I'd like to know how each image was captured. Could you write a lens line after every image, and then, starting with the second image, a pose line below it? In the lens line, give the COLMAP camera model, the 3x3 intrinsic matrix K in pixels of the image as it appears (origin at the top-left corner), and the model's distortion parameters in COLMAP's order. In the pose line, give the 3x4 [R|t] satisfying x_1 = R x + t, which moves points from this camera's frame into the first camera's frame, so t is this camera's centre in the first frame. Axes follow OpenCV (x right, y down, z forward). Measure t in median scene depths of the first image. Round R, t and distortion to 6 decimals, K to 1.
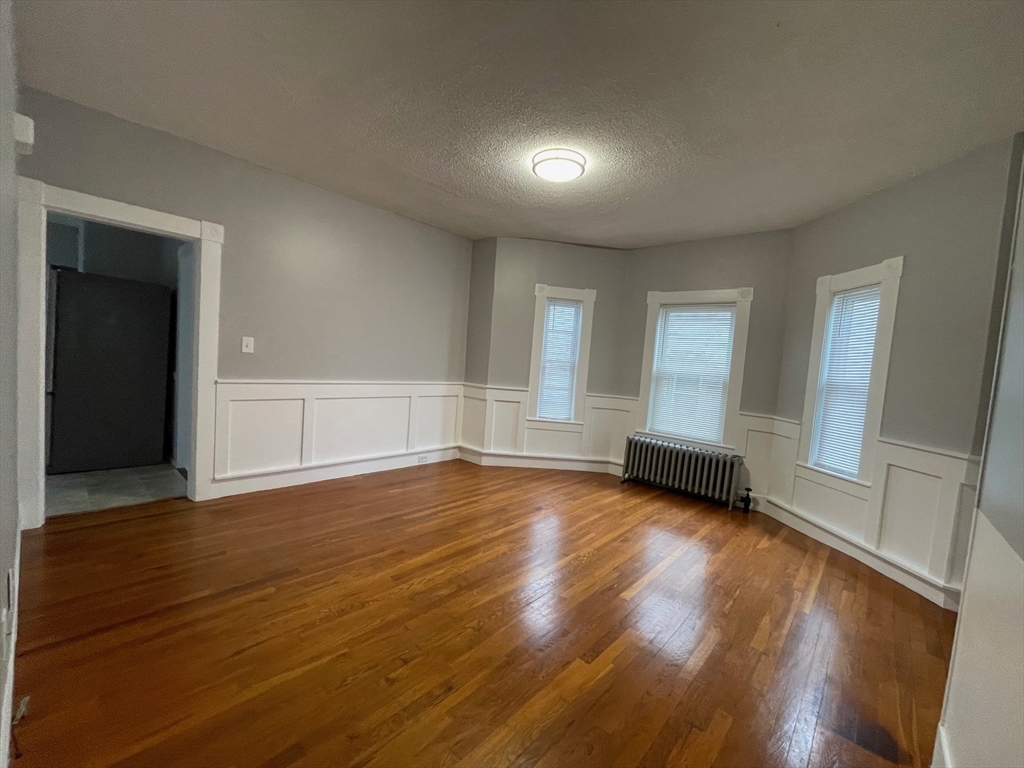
lens RADIAL K [[414.9, 0, 512.0], [0, 414.9, 384.0], [0, 0, 1]] dist [-0.007457, 0.003479]
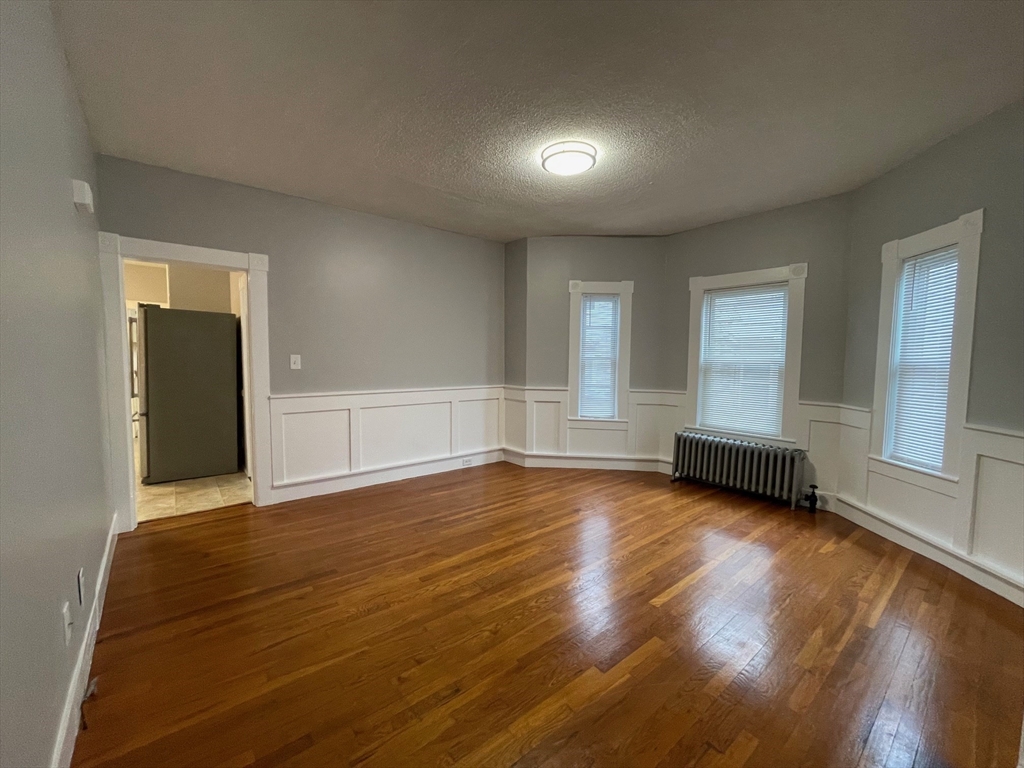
lens RADIAL K [[414.9, 0, 512.0], [0, 414.9, 384.0], [0, 0, 1]] dist [-0.007457, 0.003479]
pose [[0.986625, -0.055281, -0.153346, 0.085509], [0.055074, 0.998467, -0.005604, 0.000442], [0.153420, -0.002916, 0.988157, 0.011411]]
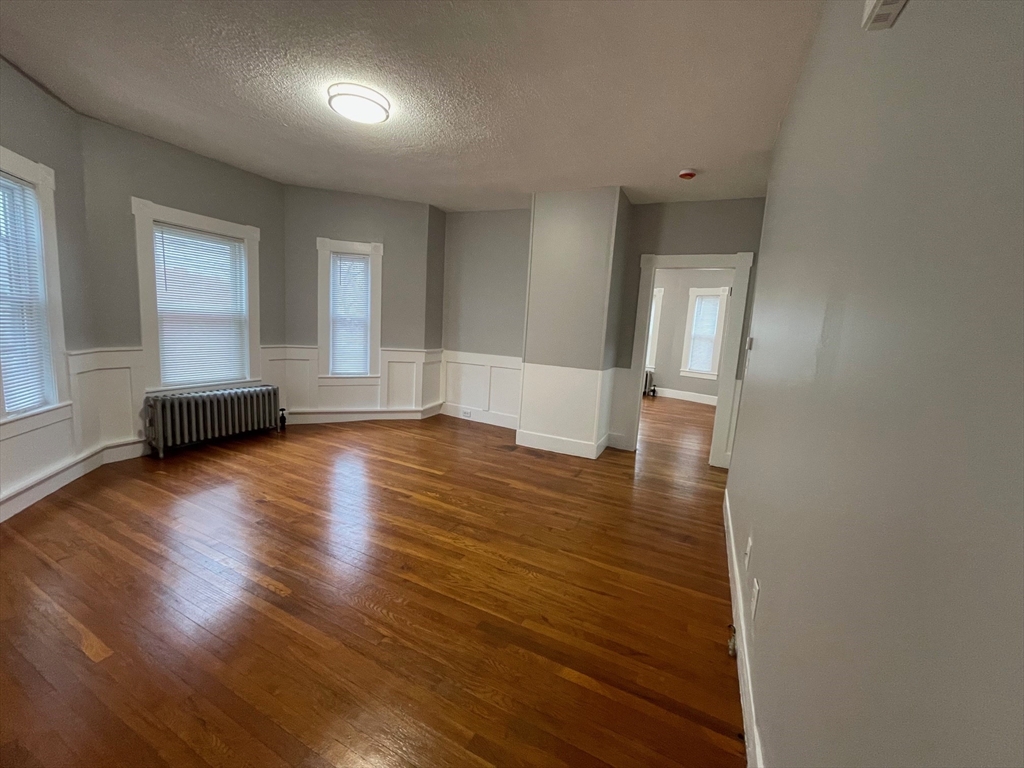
lens RADIAL K [[415.3, 0, 512.0], [0, 415.3, 384.0], [0, 0, 1]] dist [-0.002177, -0.000030]
pose [[-0.270528, -0.228421, 0.935221, -0.821574], [-0.021588, 0.972639, 0.231316, -0.123534], [-0.962470, 0.042387, -0.268058, 0.801142]]
